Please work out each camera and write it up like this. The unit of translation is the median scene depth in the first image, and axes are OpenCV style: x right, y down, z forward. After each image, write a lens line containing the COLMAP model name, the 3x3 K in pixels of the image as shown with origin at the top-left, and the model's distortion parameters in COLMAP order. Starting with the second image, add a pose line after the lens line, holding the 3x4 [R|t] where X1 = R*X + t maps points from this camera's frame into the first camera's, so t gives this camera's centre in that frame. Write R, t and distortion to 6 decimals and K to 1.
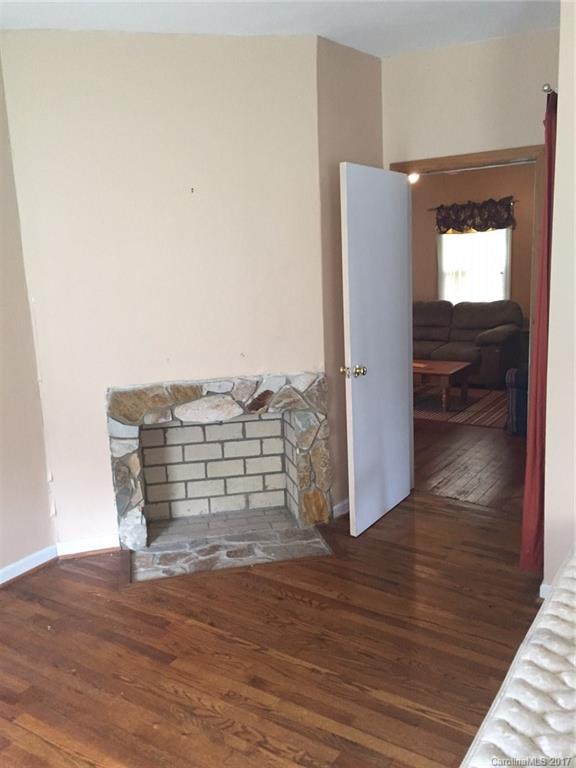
lens RADIAL K [[643.5, 0, 287.1], [0, 643.5, 383.1], [0, 0, 1]] dist [0.005482, 0.000029]
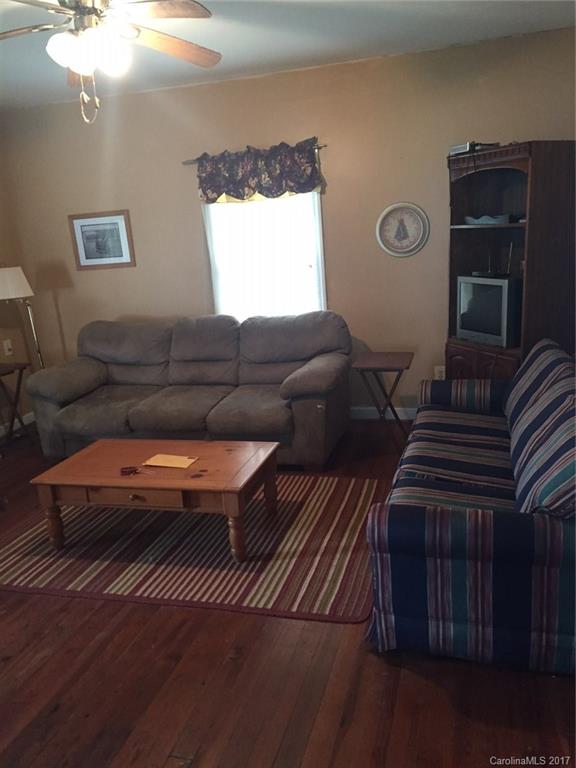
lens RADIAL K [[643.5, 0, 288.8], [0, 643.5, 385.6], [0, 0, 1]] dist [0.005482, 0.000029]
pose [[0.950988, -0.103507, 0.291389, 0.122536], [0.090149, 0.994183, 0.058941, -0.094767], [-0.295795, -0.029784, 0.954787, 0.415709]]
